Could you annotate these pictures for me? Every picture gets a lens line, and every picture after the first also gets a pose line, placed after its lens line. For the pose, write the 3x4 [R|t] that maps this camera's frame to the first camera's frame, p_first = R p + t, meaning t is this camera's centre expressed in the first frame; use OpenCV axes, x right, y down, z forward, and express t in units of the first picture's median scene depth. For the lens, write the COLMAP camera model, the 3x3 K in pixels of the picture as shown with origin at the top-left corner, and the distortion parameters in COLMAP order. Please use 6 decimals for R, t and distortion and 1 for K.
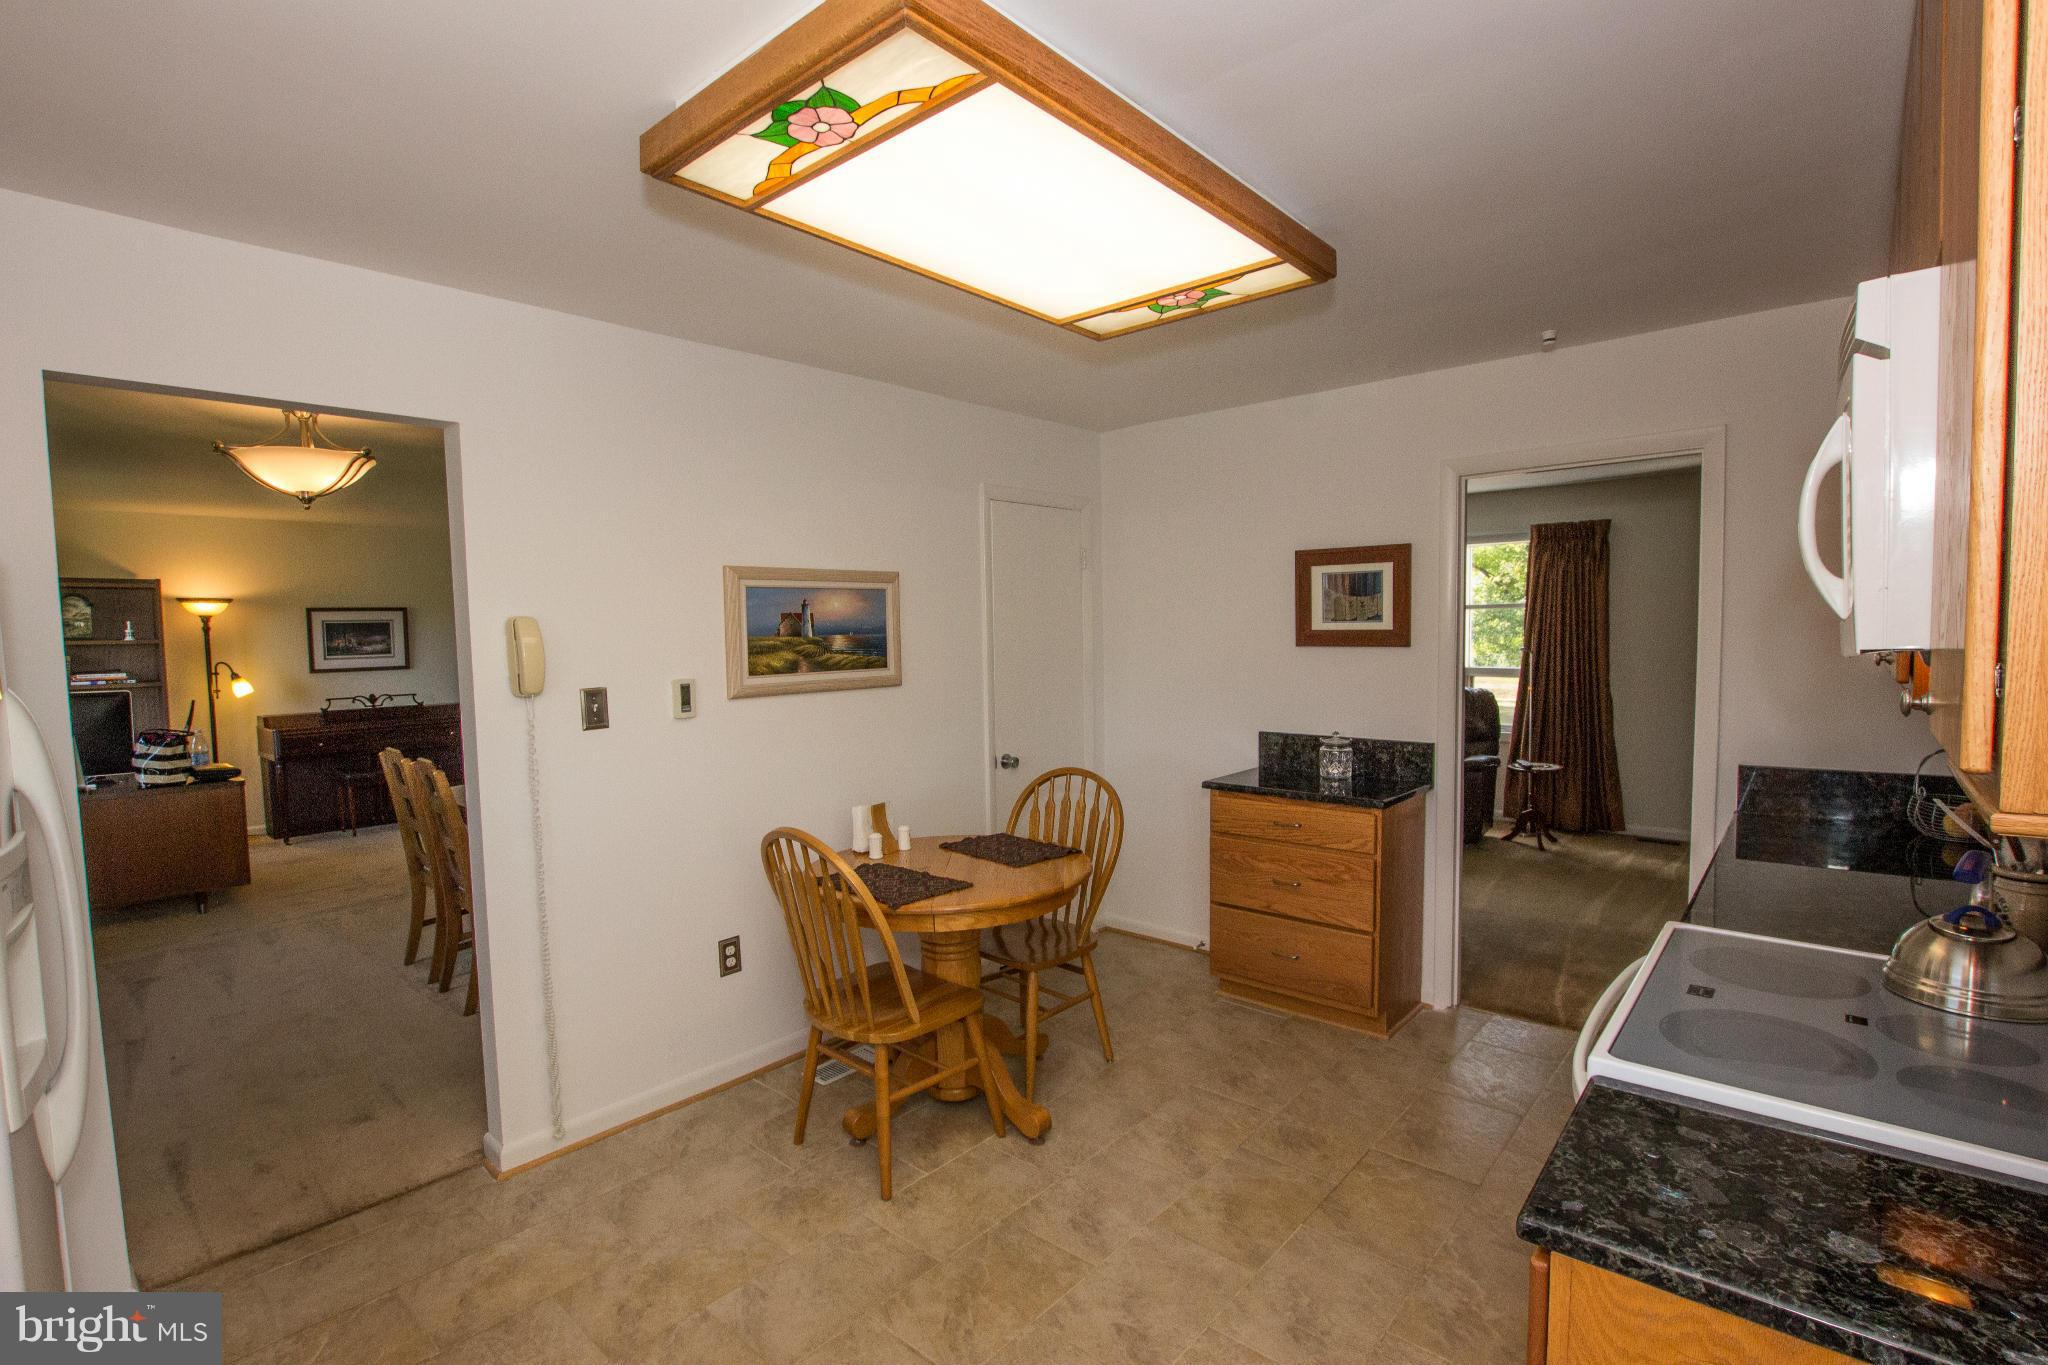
lens RADIAL K [[957.6, 0, 1020.1], [0, 957.6, 696.5], [0, 0, 1]] dist [-0.021049, 0.000575]
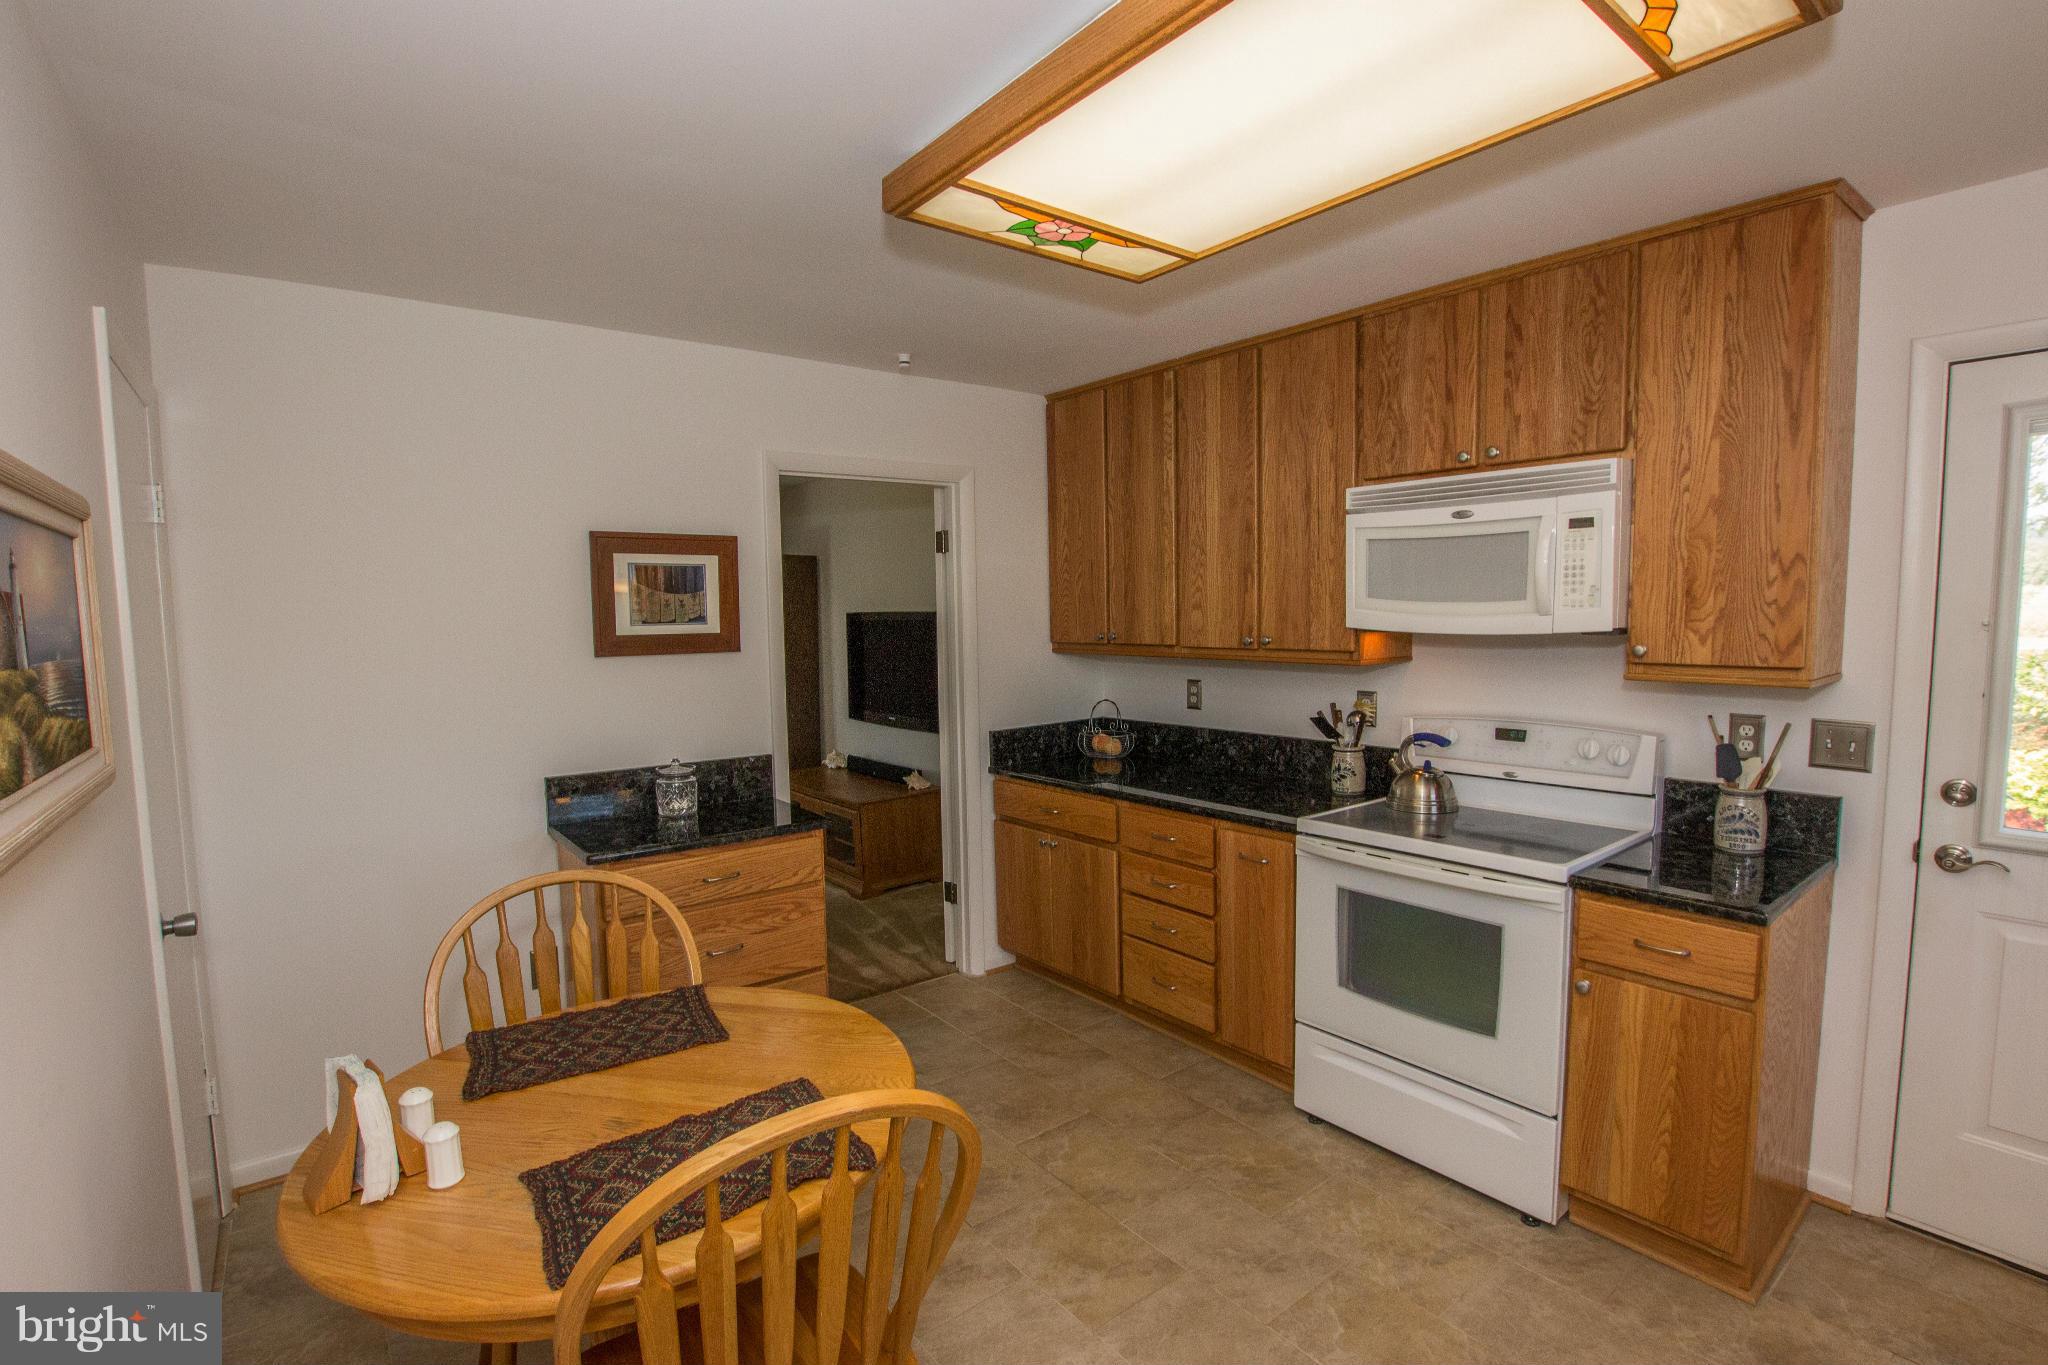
lens RADIAL K [[957.6, 0, 1054.8], [0, 957.6, 693.5], [0, 0, 1]] dist [-0.021049, 0.000575]
pose [[0.159542, -0.068626, 0.984803, -0.428383], [0.086182, 0.994740, 0.055357, -0.037105], [-0.983422, 0.076040, 0.164618, 0.560548]]
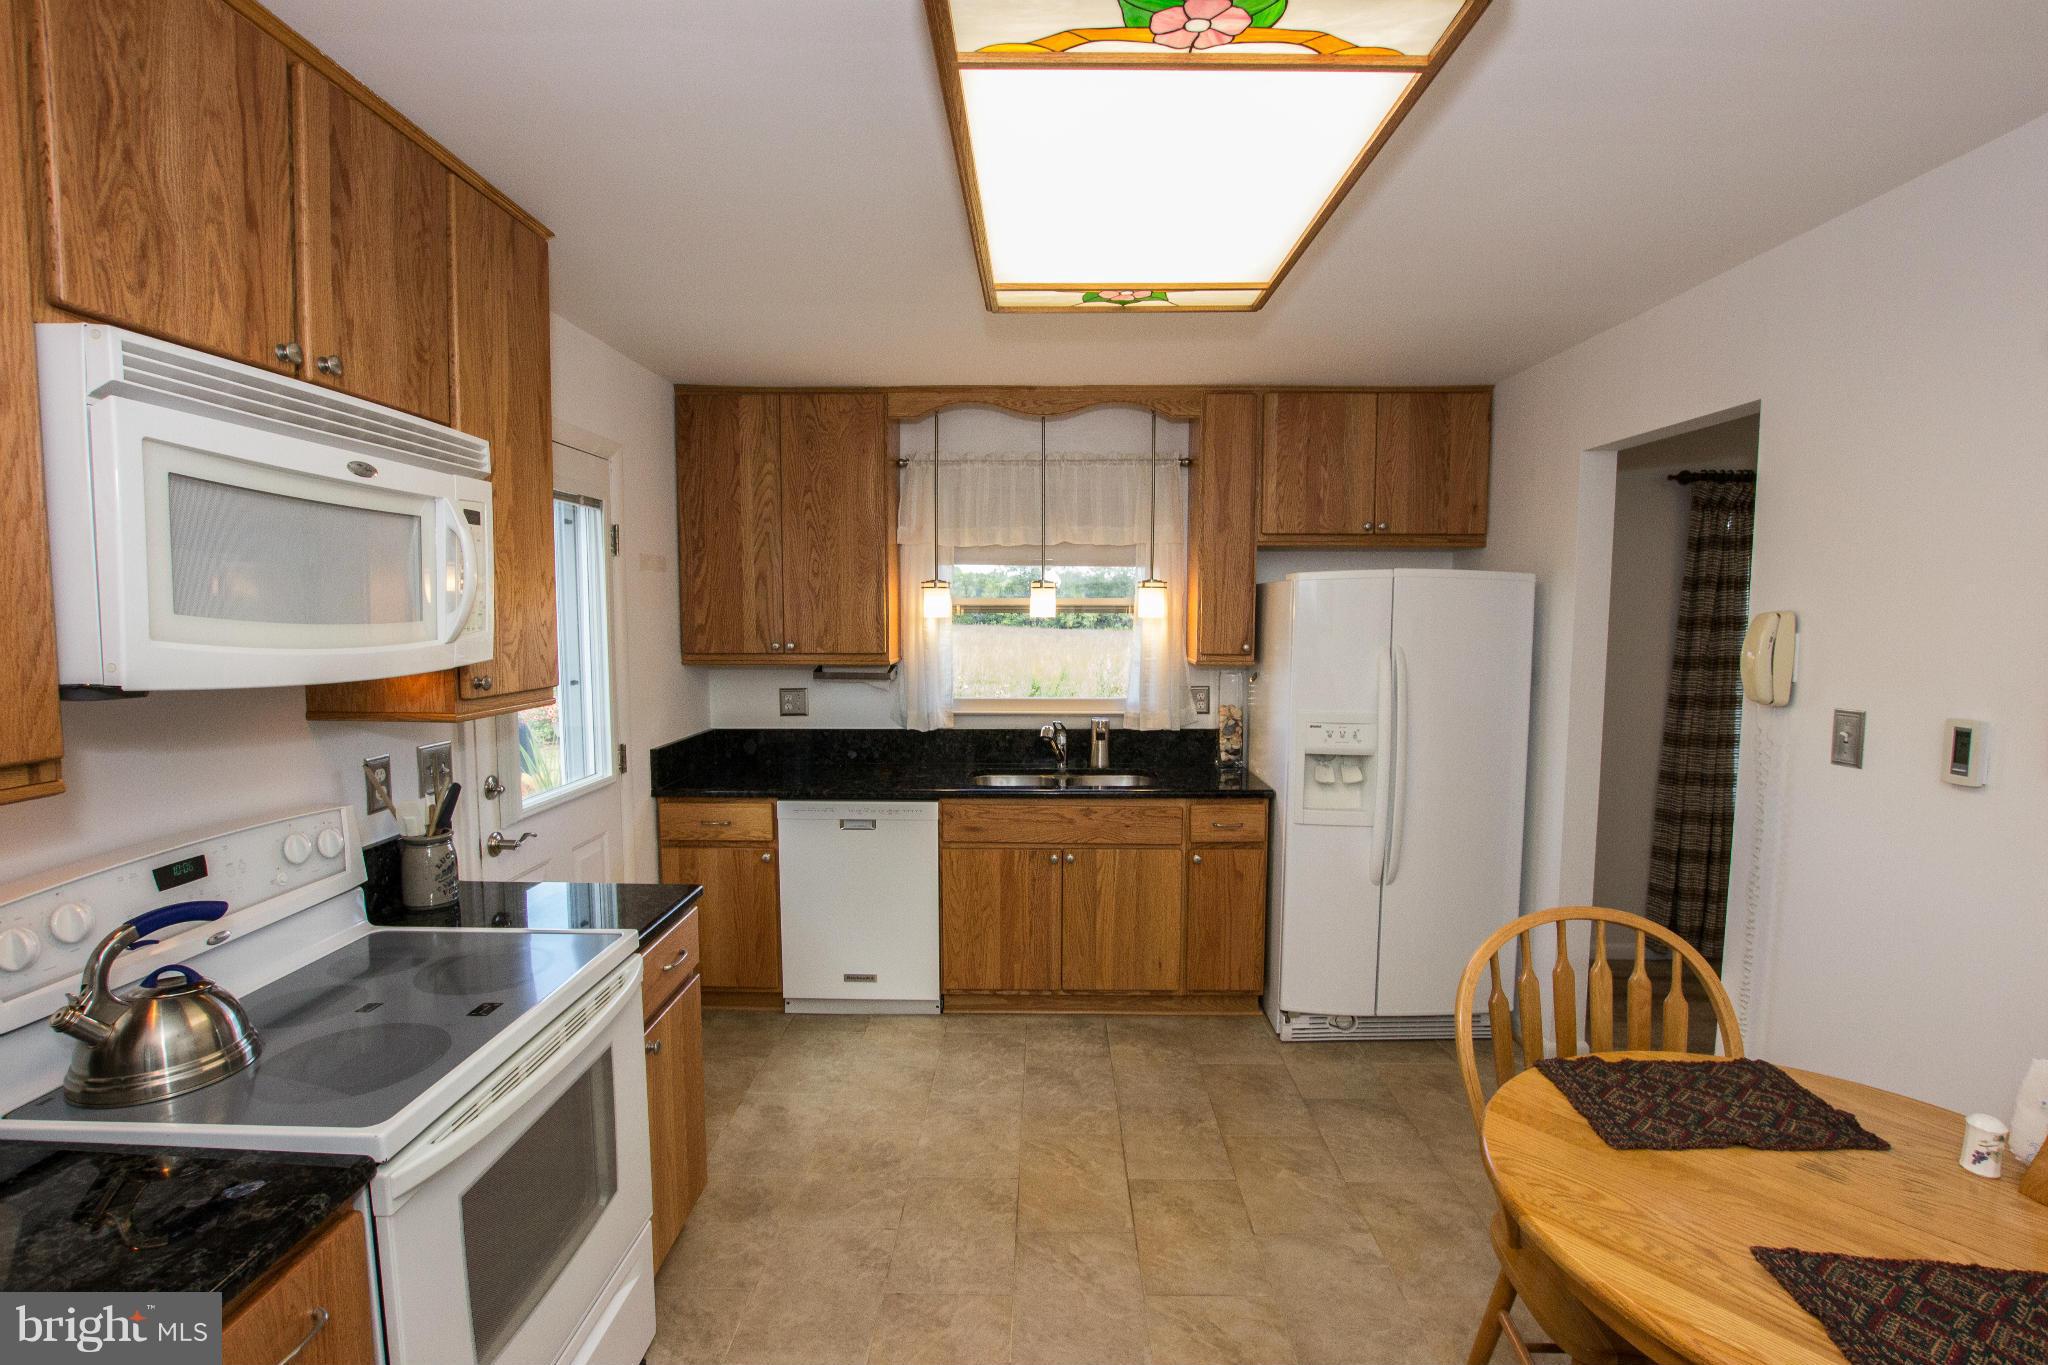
lens RADIAL K [[957.6, 0, 1039.9], [0, 957.6, 685.3], [0, 0, 1]] dist [-0.021049, 0.000575]
pose [[-0.762713, 0.065196, -0.643442, 0.372892], [-0.038814, 0.988498, 0.146168, -0.083357], [0.645571, 0.136459, -0.751410, 0.866429]]
